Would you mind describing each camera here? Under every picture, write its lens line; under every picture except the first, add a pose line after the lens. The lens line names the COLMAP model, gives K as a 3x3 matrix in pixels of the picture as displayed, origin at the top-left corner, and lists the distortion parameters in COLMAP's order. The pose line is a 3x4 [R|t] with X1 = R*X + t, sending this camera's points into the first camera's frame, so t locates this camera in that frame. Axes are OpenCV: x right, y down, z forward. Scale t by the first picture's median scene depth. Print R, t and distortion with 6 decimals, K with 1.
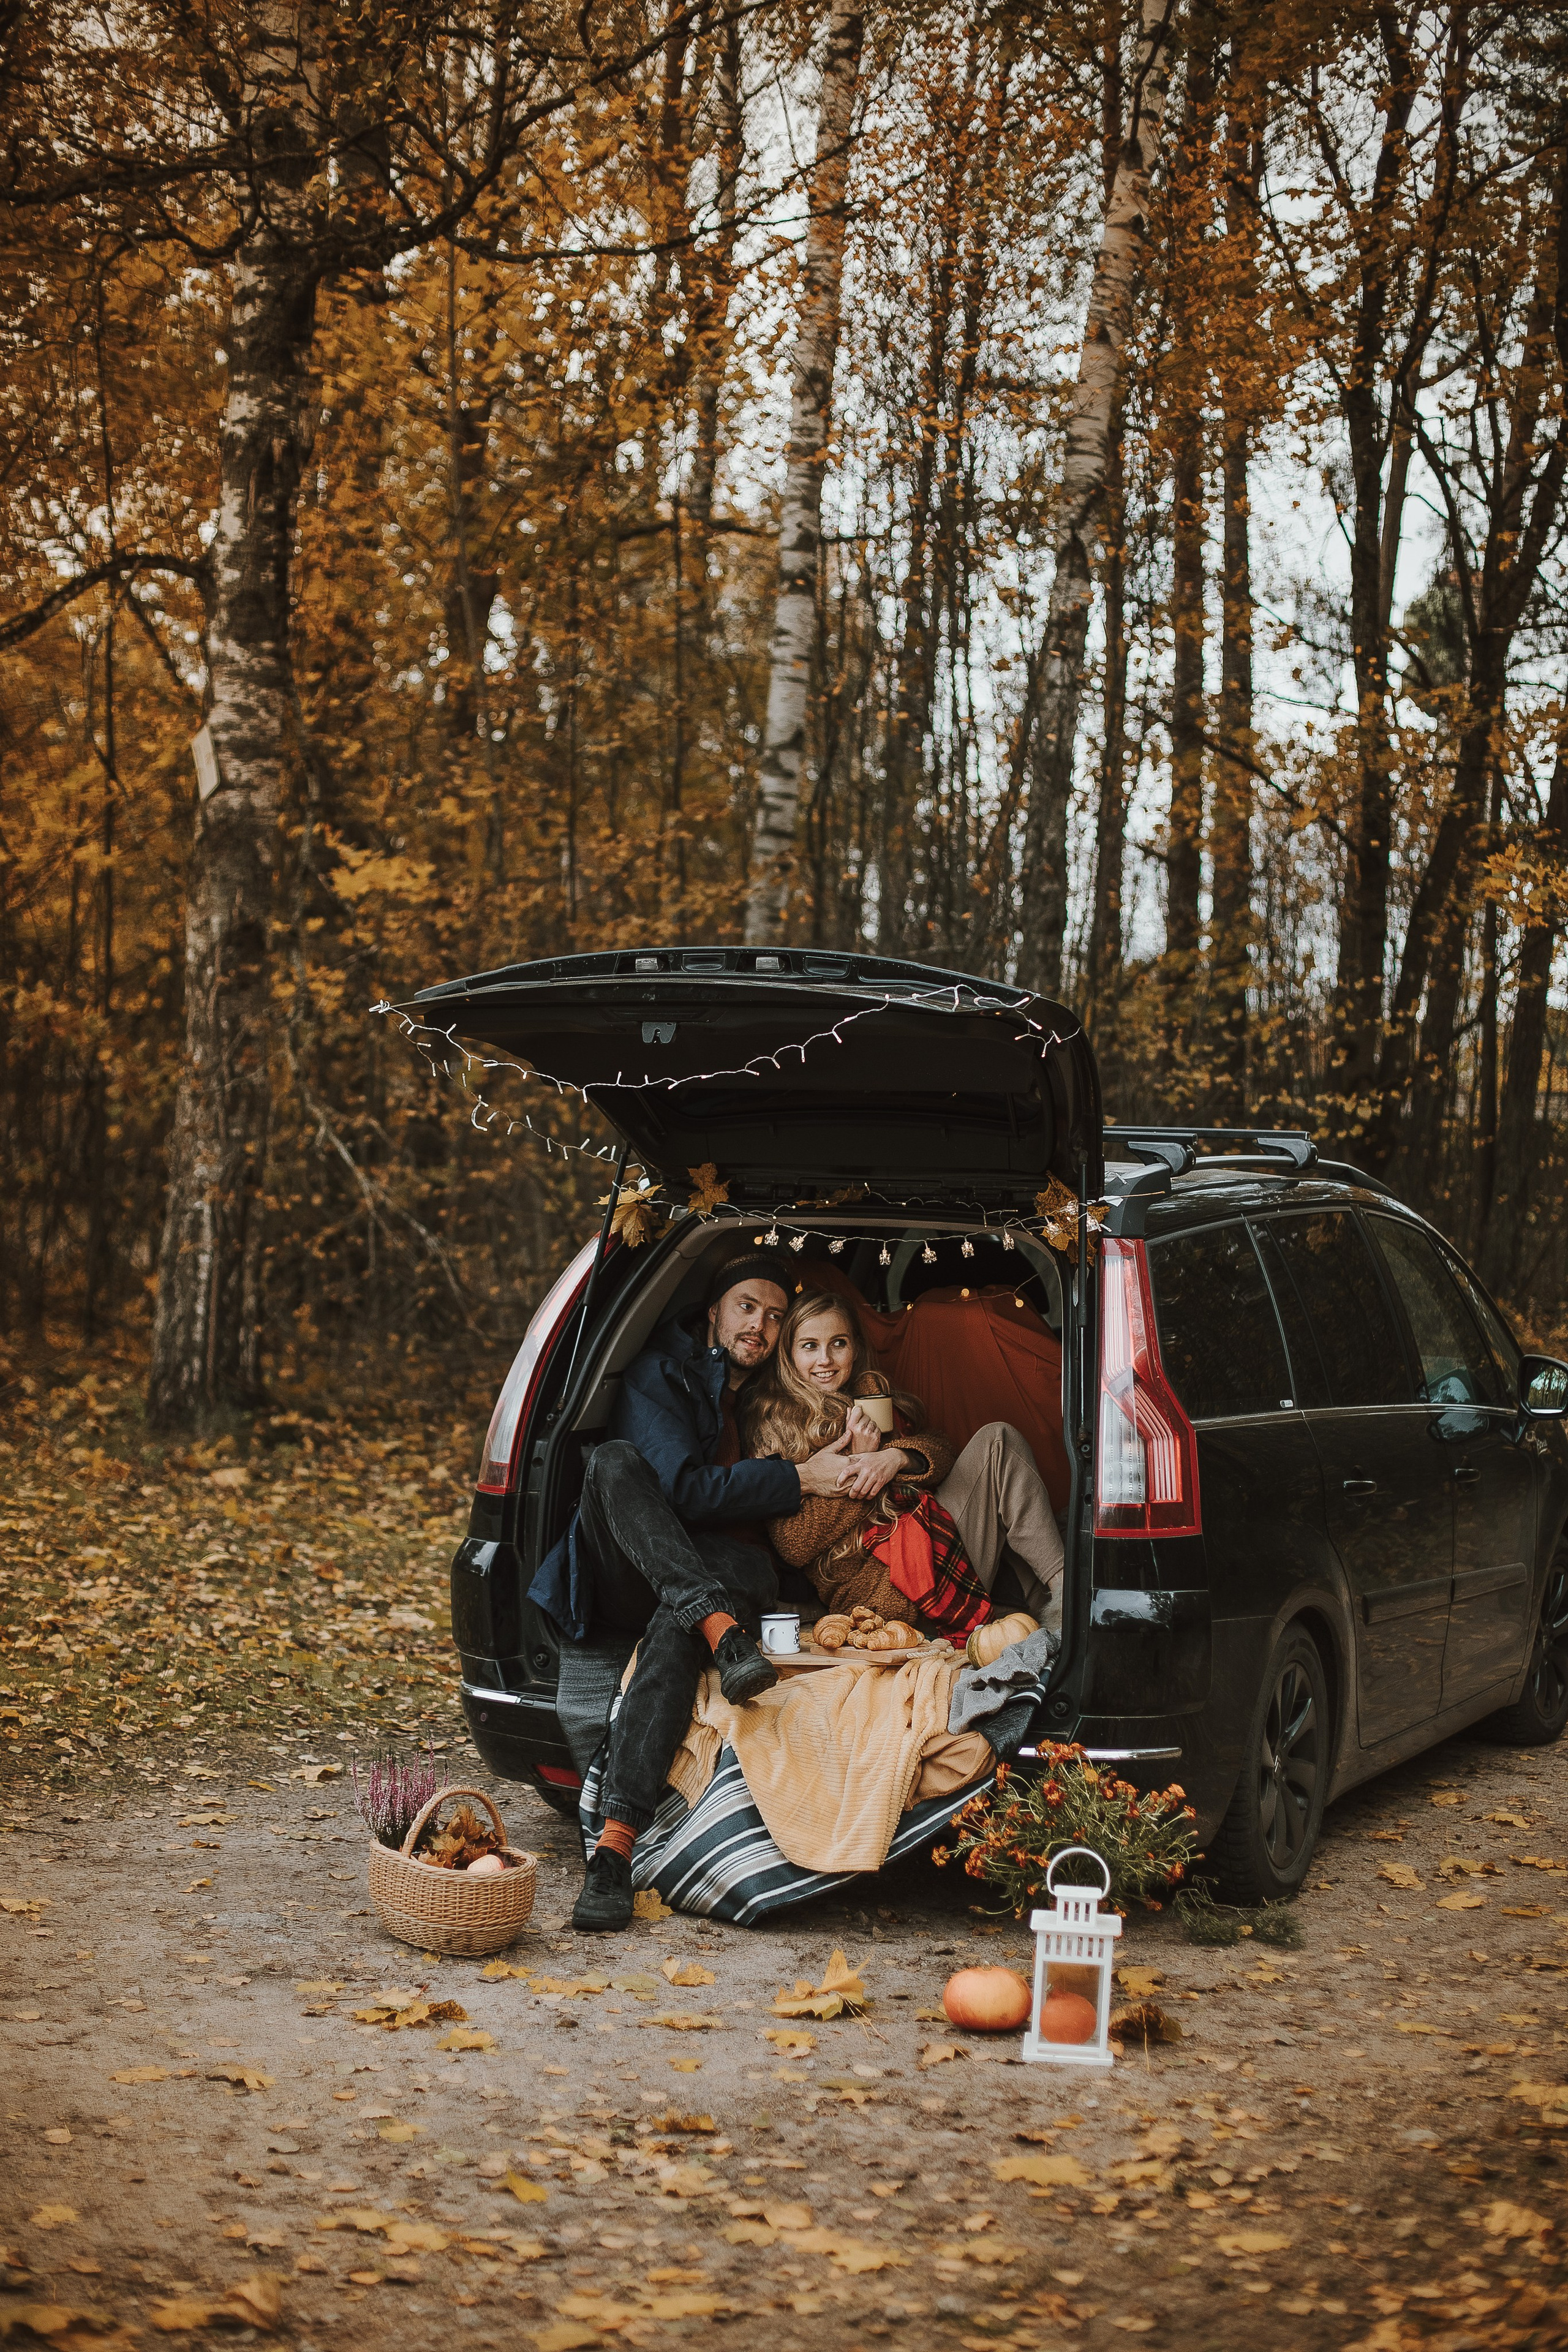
lens RADIAL K [[3732.5, 0, 620.9], [0, 3732.5, 1177.0], [0, 0, 1]] dist [-0.116277, -0.055560]
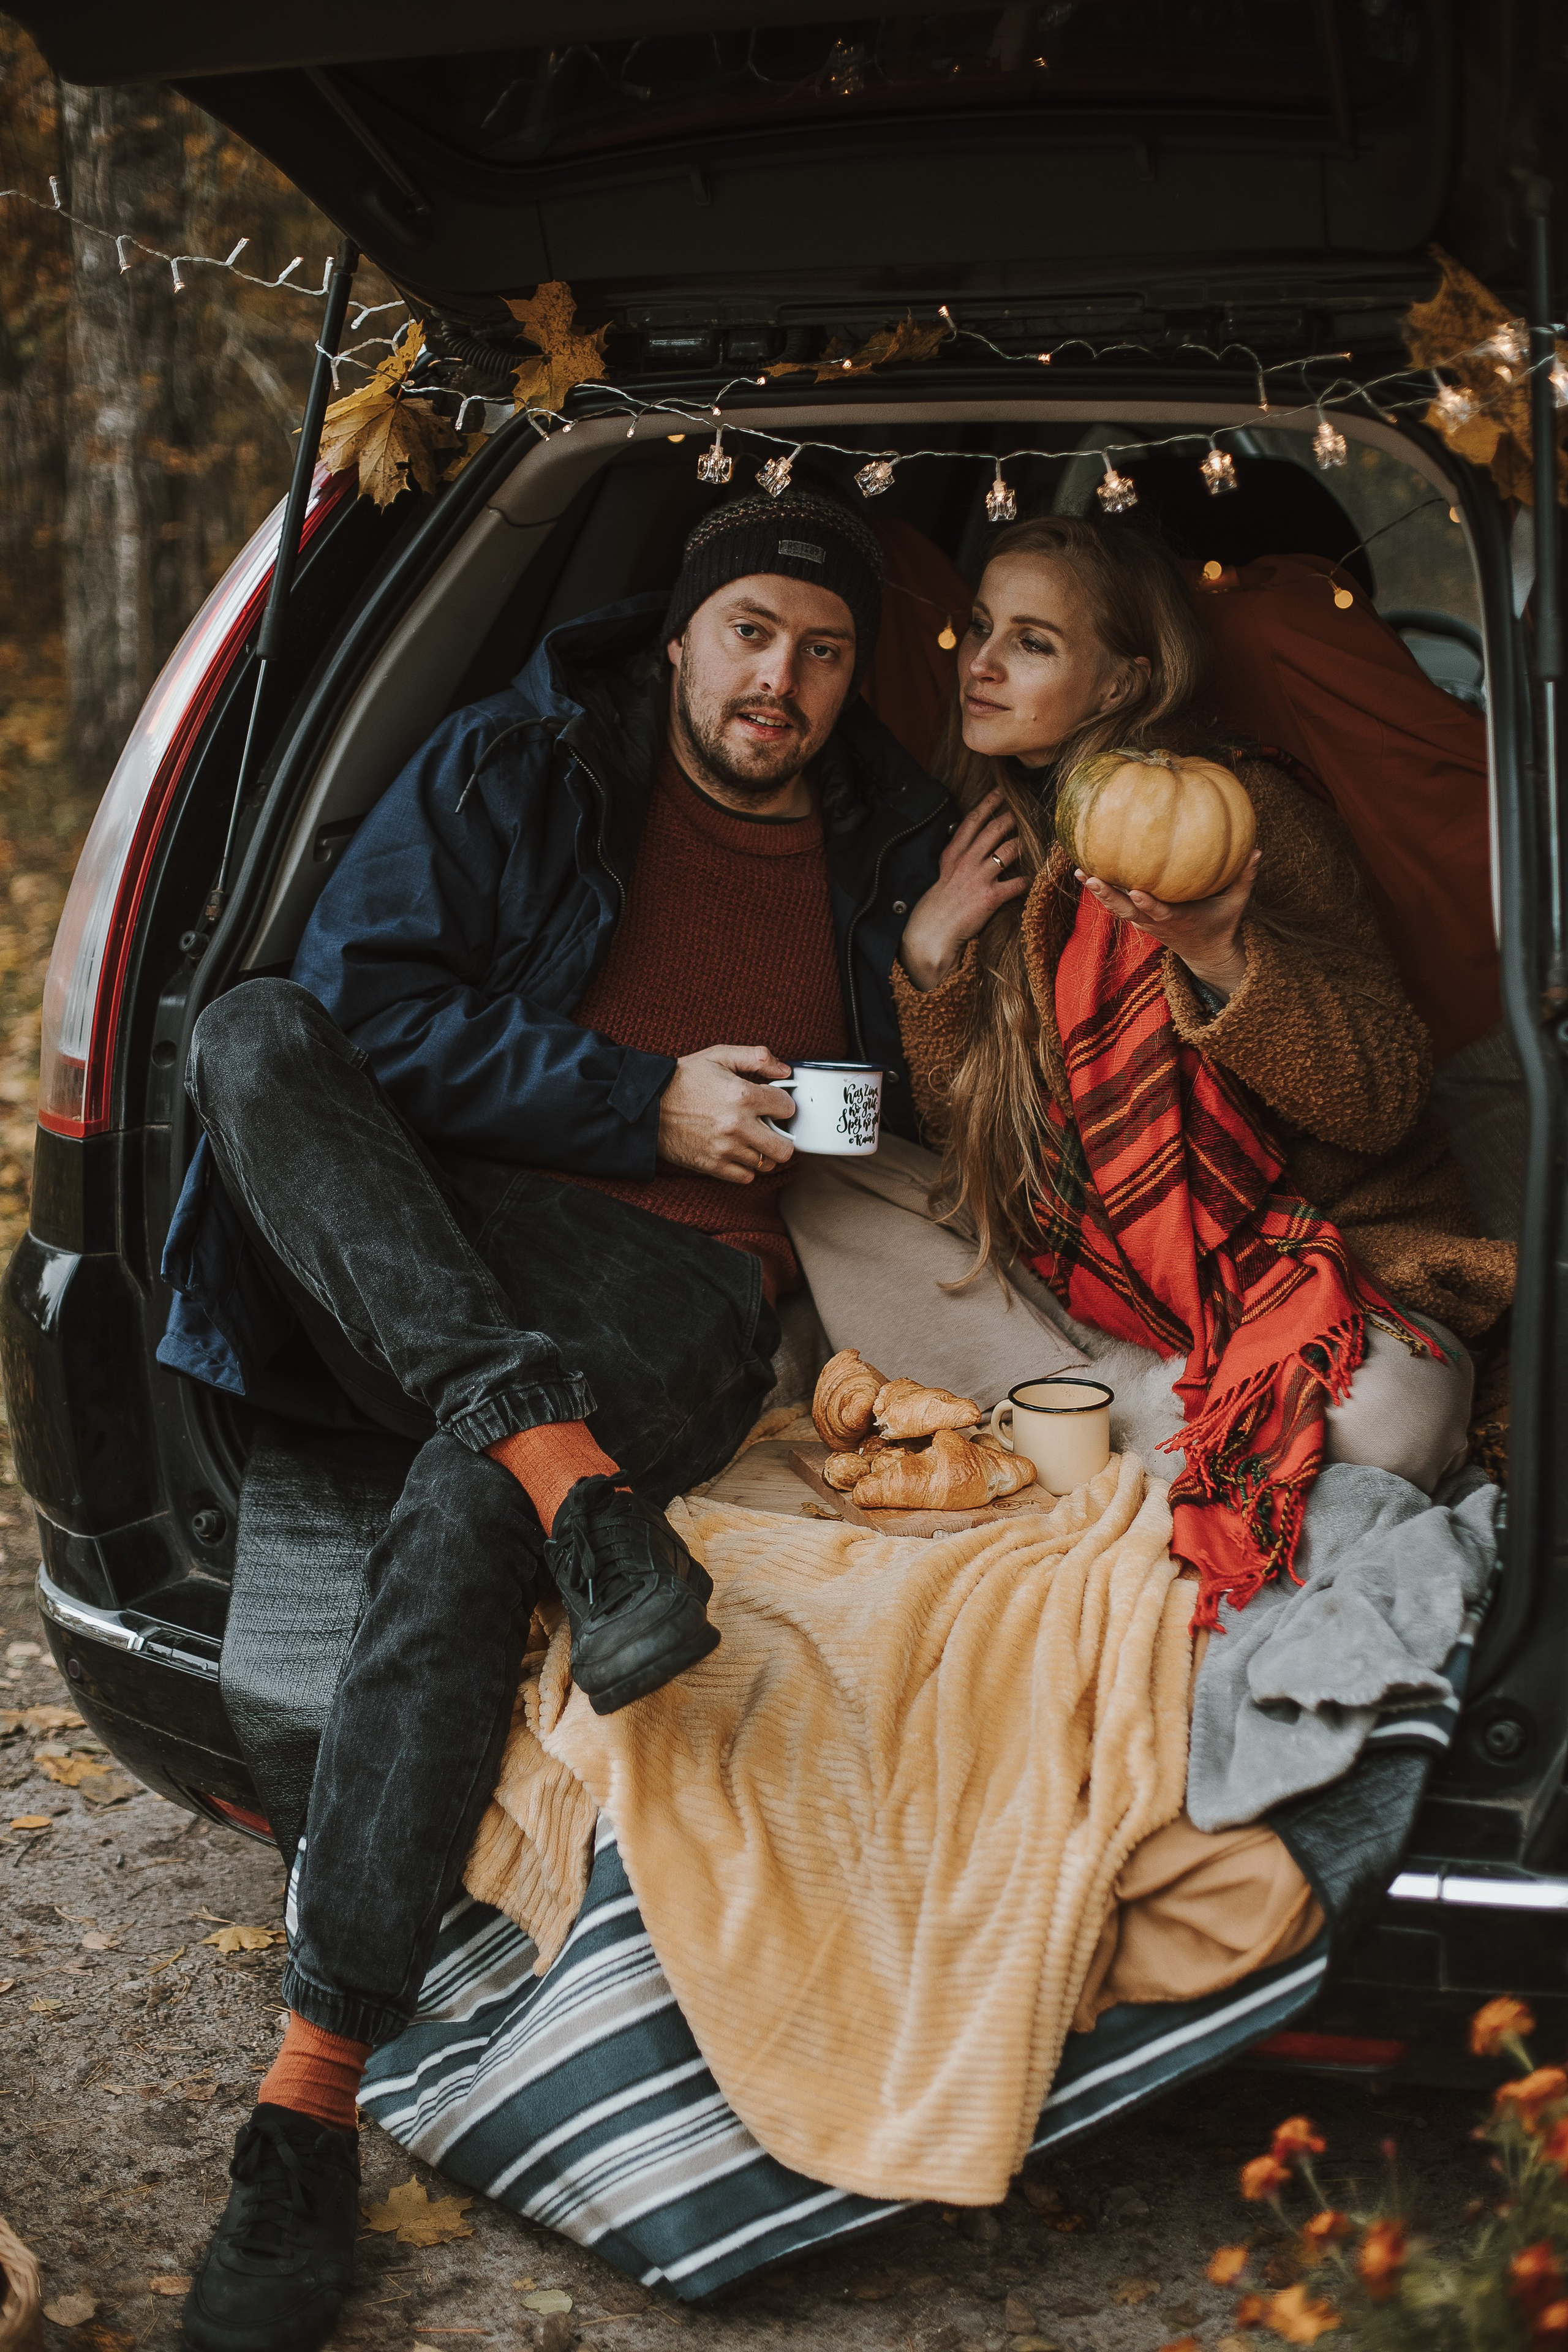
lens RADIAL K [[3732.5, 0, 620.9], [0, 3732.5, 1177.0], [0, 0, 1]] dist [-0.116277, -0.055560]
pose [[0.997376, -0.035719, -0.062976, 0.042394], [0.047443, 0.979491, 0.195823, 0.010215], [0.054690, -0.198297, 0.978615, 0.483495]]
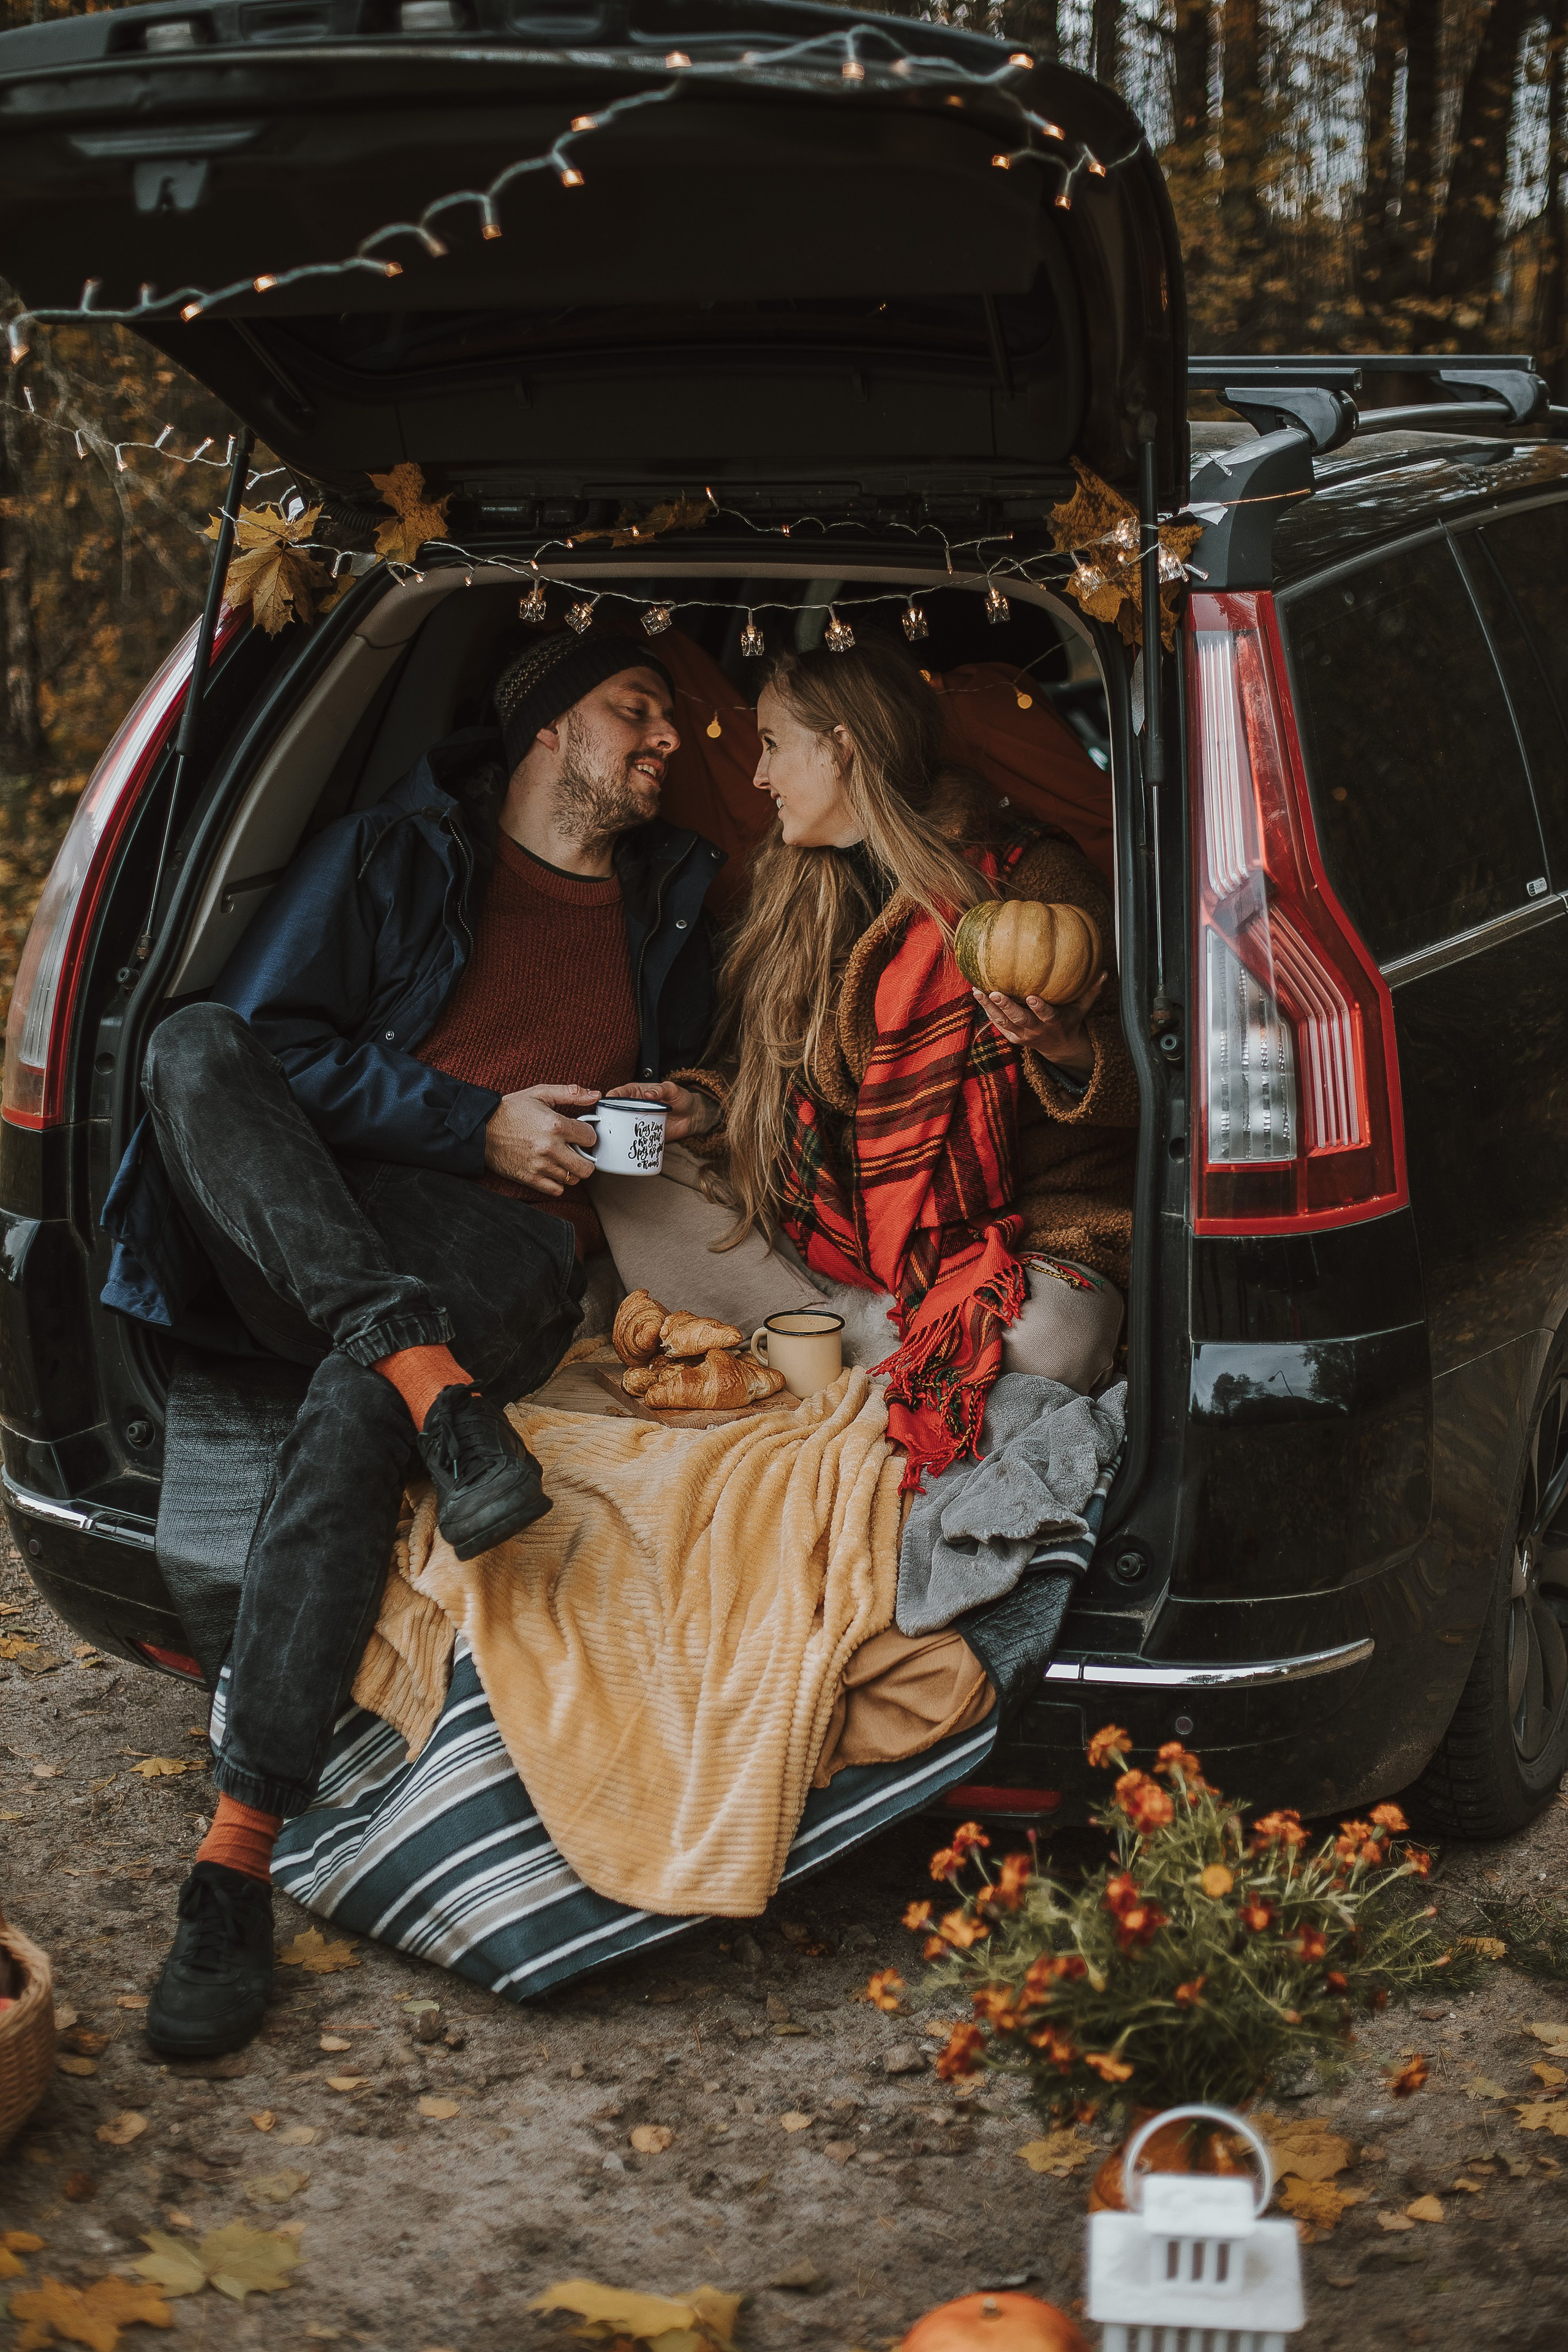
lens RADIAL K [[3732.5, 0, 620.9], [0, 3732.5, 1177.0], [0, 0, 1]] dist [-0.116277, -0.055560]
pose [[0.999098, -0.042343, -0.003077, 0.040835], [0.042112, 0.979231, 0.198328, -0.006191], [-0.005385, -0.198278, 0.980131, 0.390844]]
